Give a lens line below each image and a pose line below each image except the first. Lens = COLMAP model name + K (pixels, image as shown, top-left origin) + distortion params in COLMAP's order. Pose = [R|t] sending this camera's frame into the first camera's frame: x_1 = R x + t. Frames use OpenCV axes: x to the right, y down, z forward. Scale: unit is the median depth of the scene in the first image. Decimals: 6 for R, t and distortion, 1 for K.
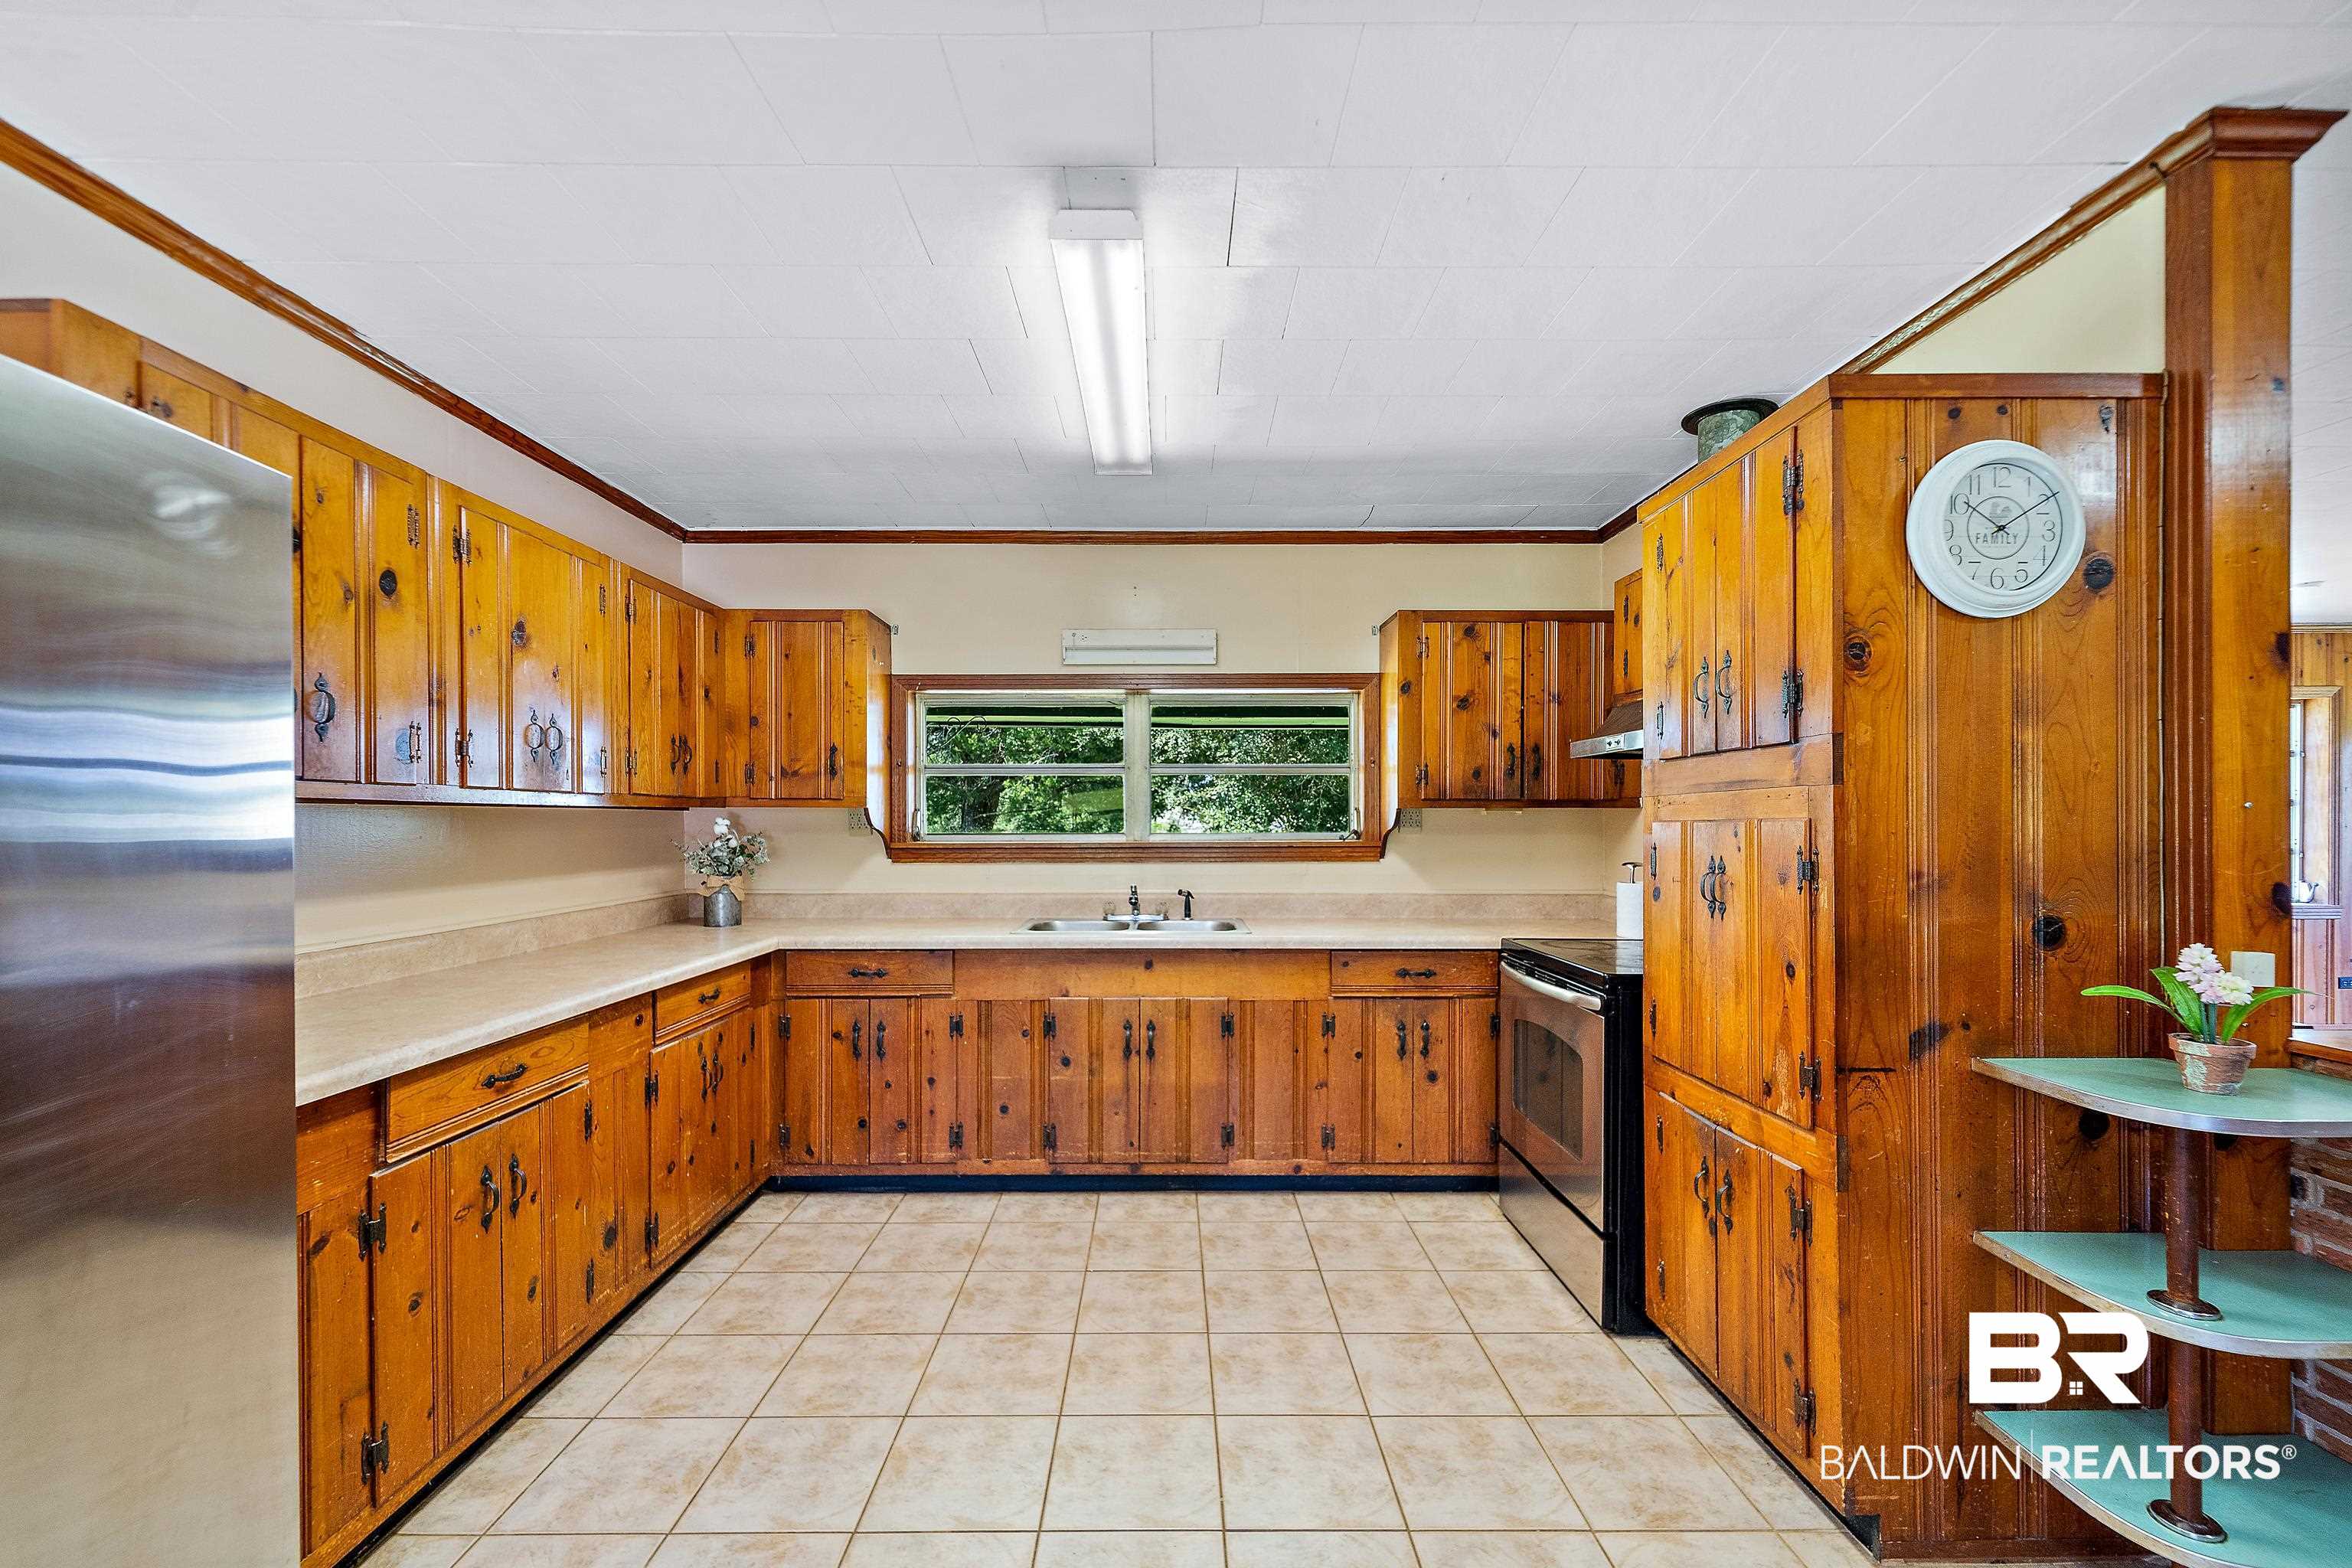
lens RADIAL K [[961.1, 0, 1171.1], [0, 961.1, 823.3], [0, 0, 1]] dist [0.000808, -0.000953]
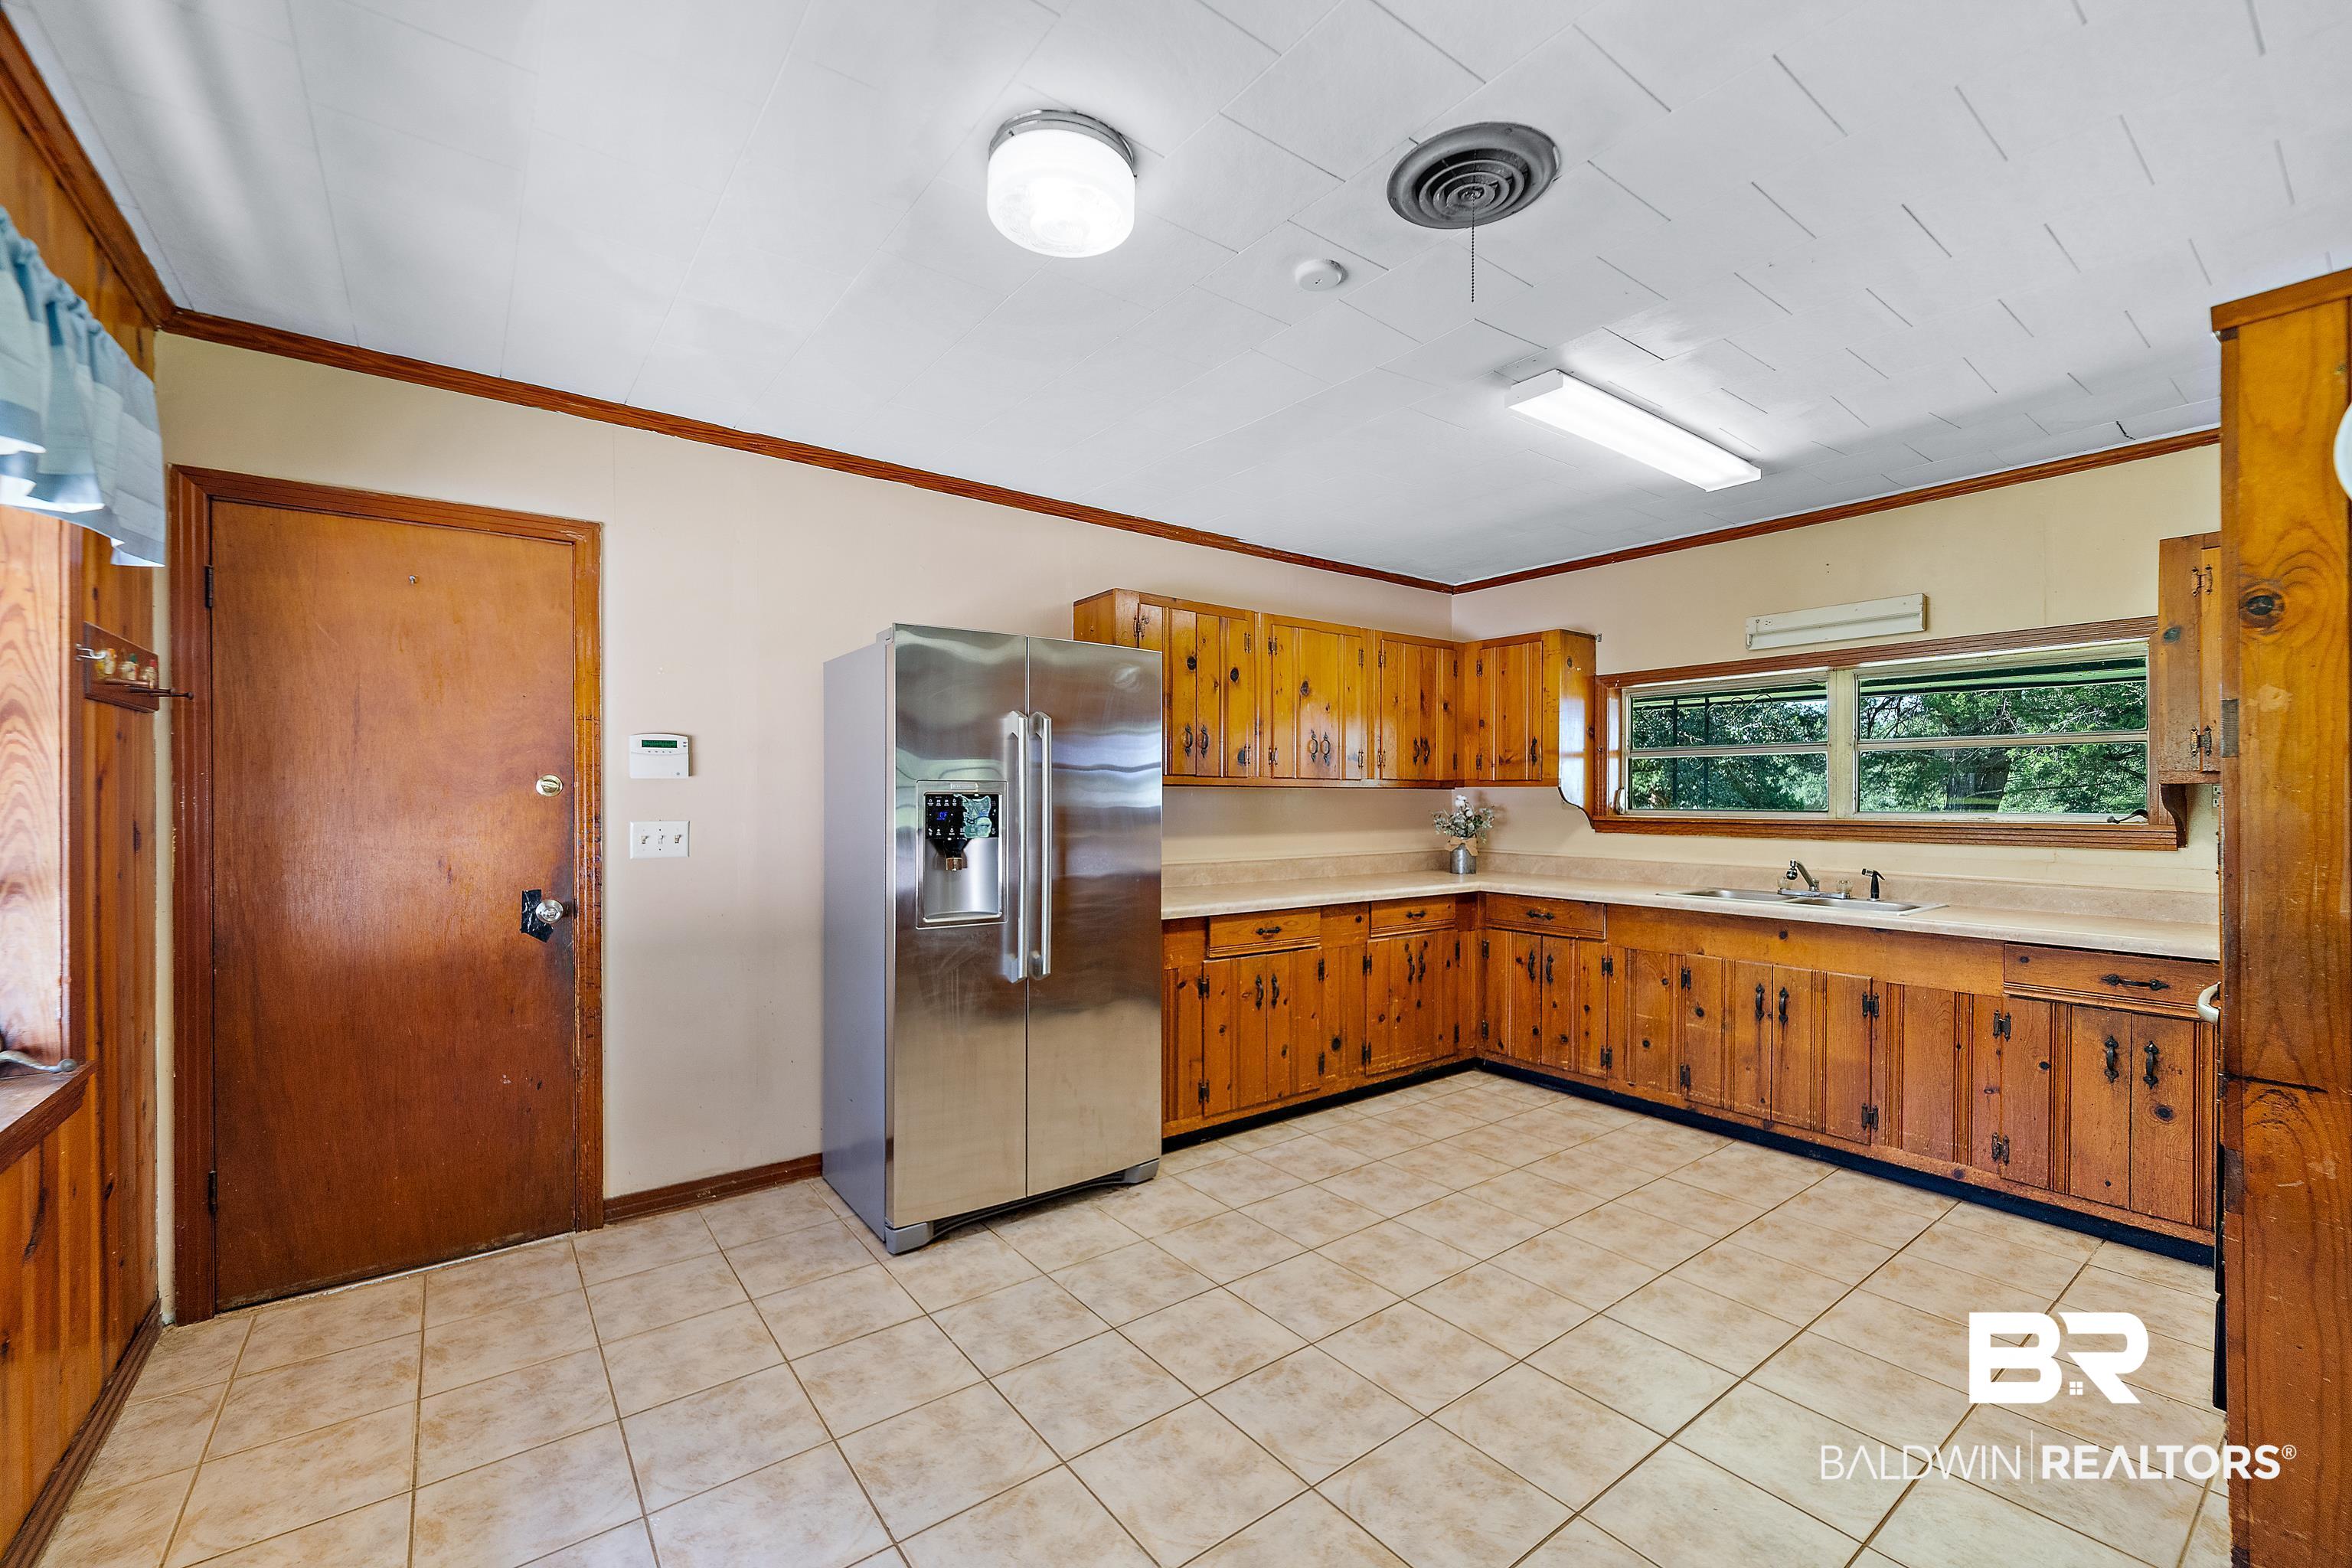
lens RADIAL K [[961.1, 0, 1169.7], [0, 961.1, 793.8], [0, 0, 1]] dist [0.000808, -0.000953]
pose [[0.594811, 0.000554, -0.803866, 0.457650], [-0.007835, 0.999956, -0.005108, 0.003509], [0.803828, 0.009336, 0.594789, -0.181870]]
